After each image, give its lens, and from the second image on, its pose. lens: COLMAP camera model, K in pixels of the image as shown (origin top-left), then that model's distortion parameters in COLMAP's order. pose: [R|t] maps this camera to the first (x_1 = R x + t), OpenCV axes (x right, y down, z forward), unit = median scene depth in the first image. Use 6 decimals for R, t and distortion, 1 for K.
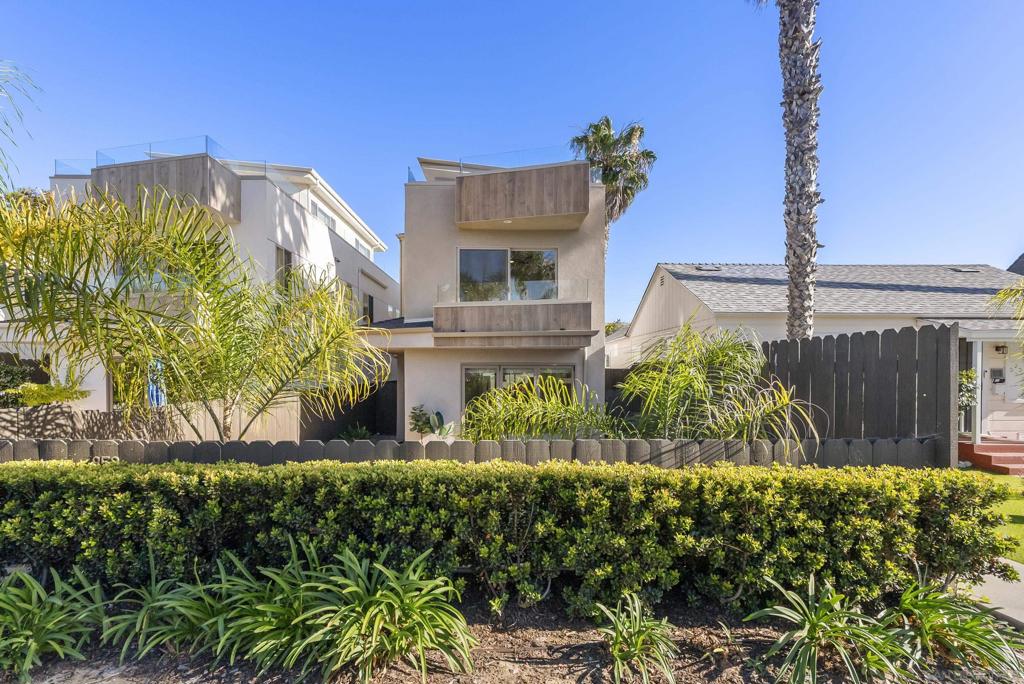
lens RADIAL K [[465.9, 0, 484.2], [0, 465.9, 344.1], [0, 0, 1]] dist [-0.006726, 0.001362]
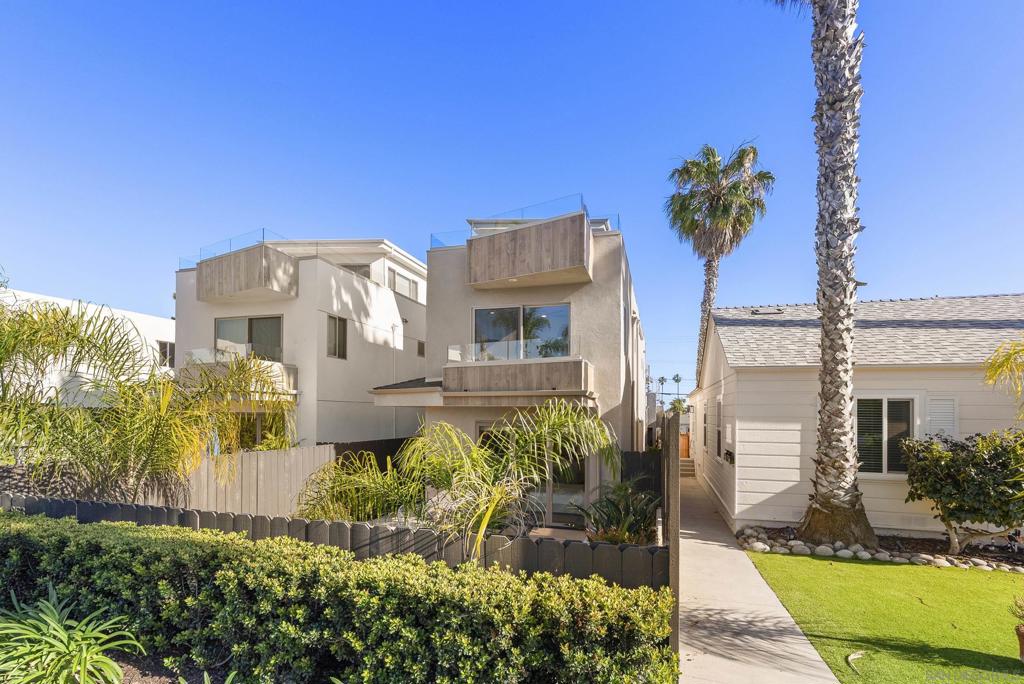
lens RADIAL K [[465.9, 0, 477.9], [0, 465.9, 378.9], [0, 0, 1]] dist [-0.006726, 0.001362]
pose [[0.956926, -0.017279, -0.289818, 0.292628], [0.010186, 0.999611, -0.025962, -0.028012], [0.290154, 0.021892, 0.956729, 0.028739]]
